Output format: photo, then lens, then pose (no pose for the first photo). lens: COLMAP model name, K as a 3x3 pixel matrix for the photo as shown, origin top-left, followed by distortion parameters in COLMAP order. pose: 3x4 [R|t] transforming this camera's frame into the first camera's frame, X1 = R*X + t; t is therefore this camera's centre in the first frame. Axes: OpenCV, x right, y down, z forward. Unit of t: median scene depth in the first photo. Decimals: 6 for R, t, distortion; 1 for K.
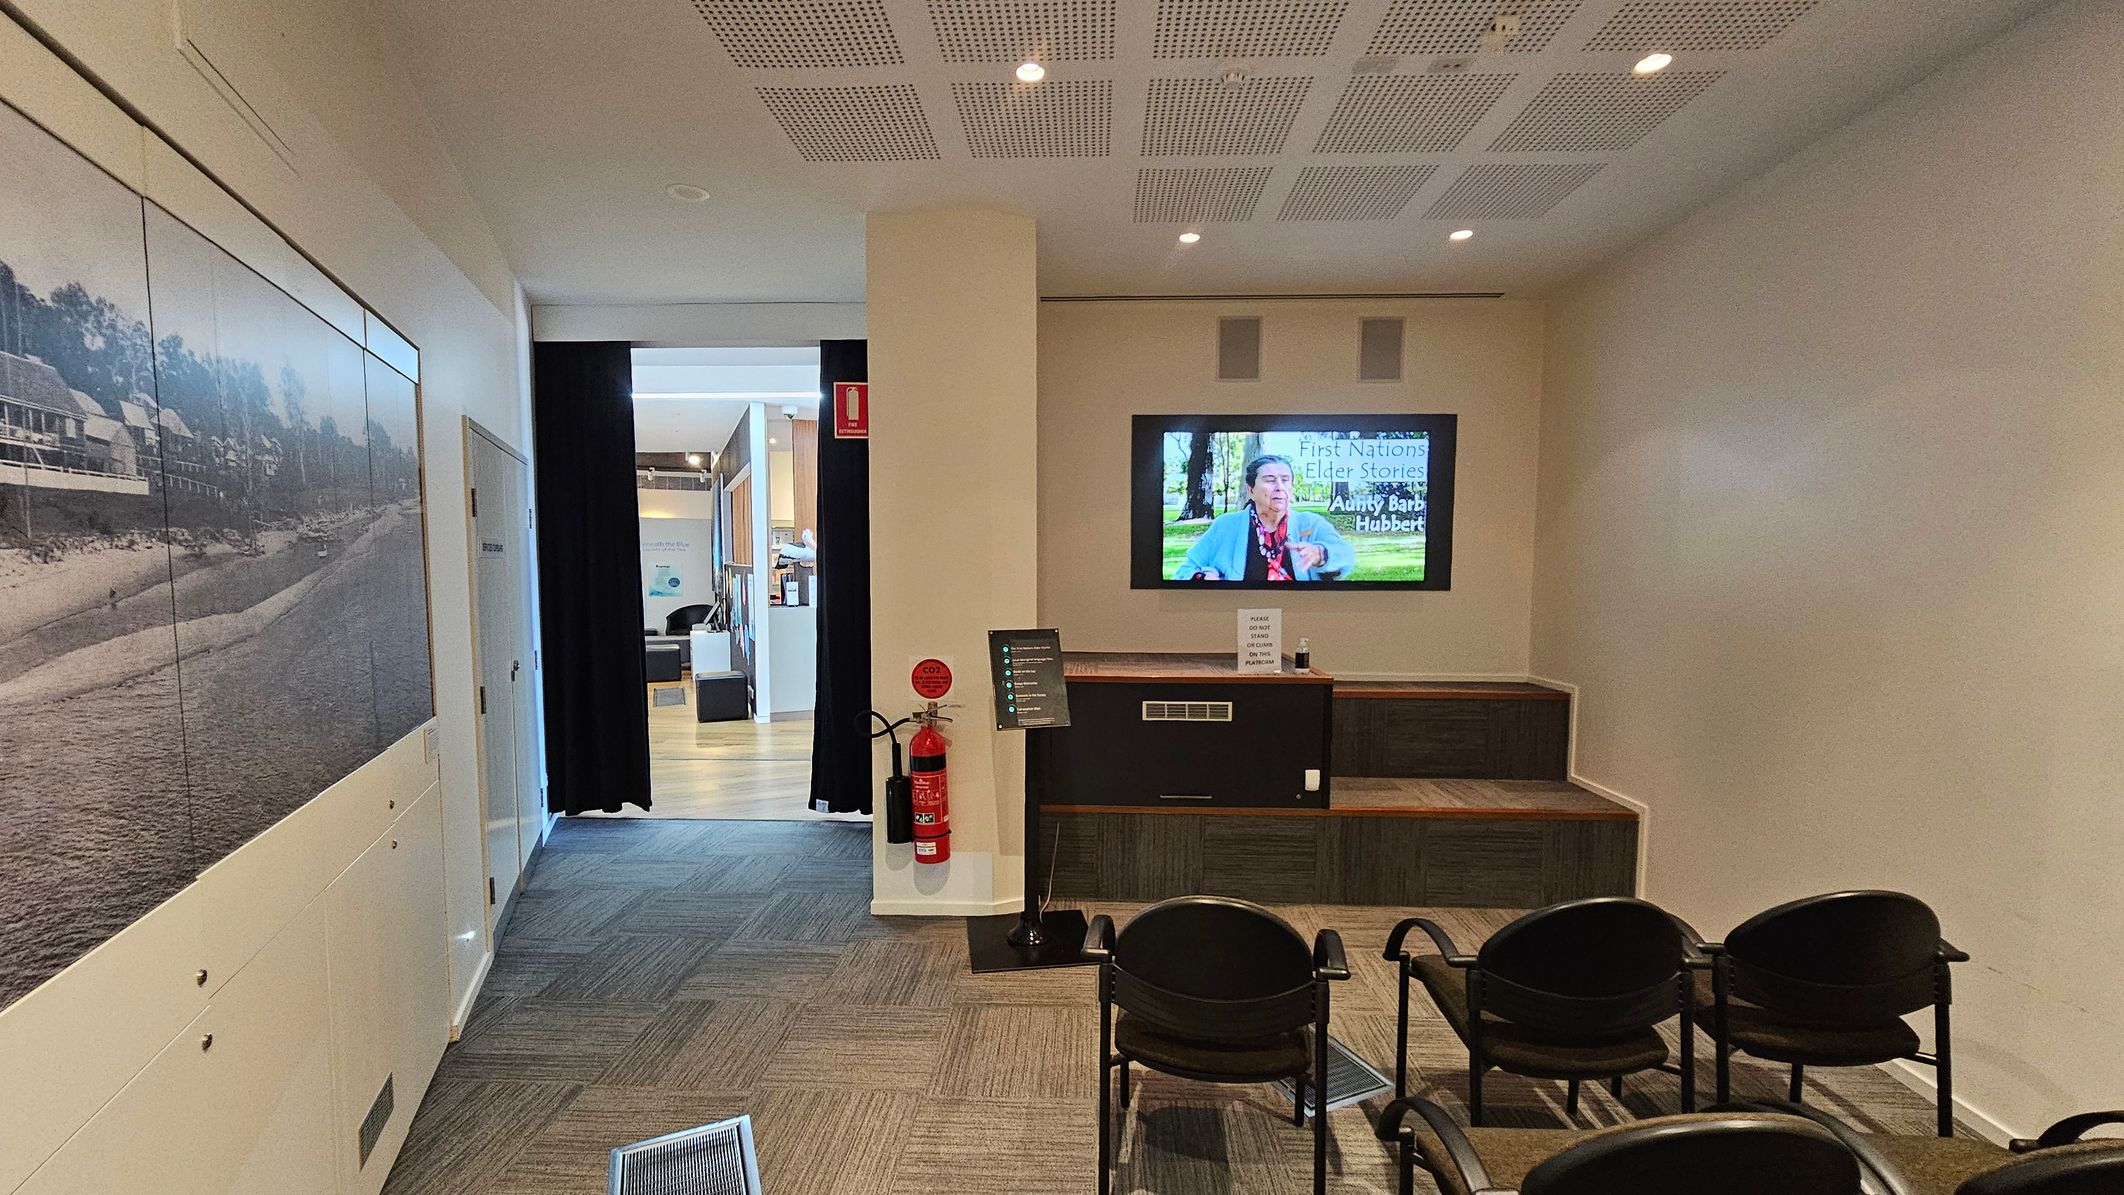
lens RADIAL K [[872.6, 0, 1063.7], [0, 872.6, 600.4], [0, 0, 1]] dist [-0.000857, -0.000771]
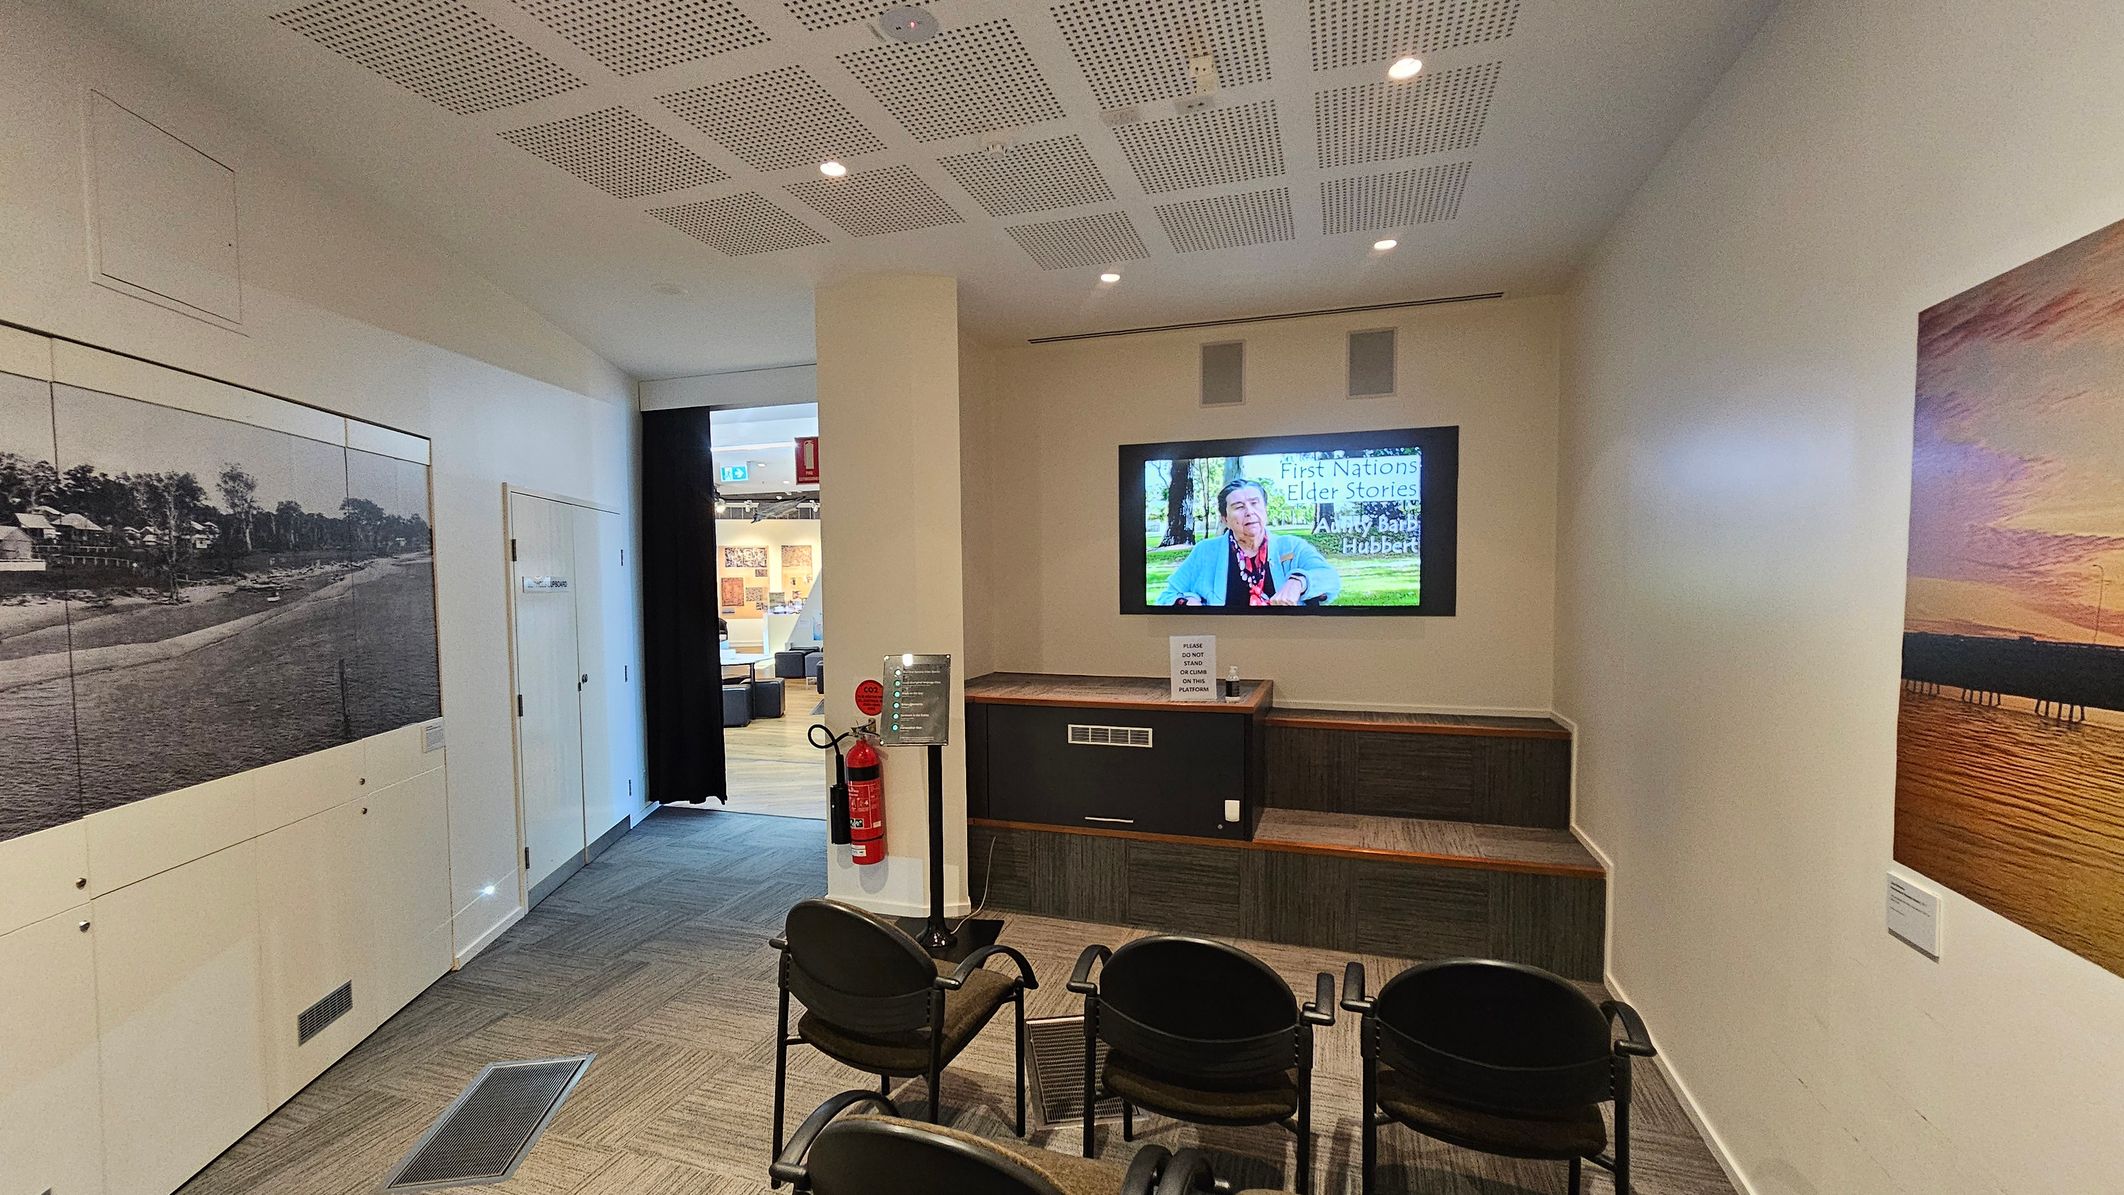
lens RADIAL K [[872.6, 0, 1070.1], [0, 872.6, 597.5], [0, 0, 1]] dist [-0.000857, -0.000771]
pose [[0.961393, -0.005439, -0.275127, 0.377200], [-0.000783, 0.999747, -0.022498, -0.012198], [0.275179, 0.021845, 0.961145, -0.000911]]
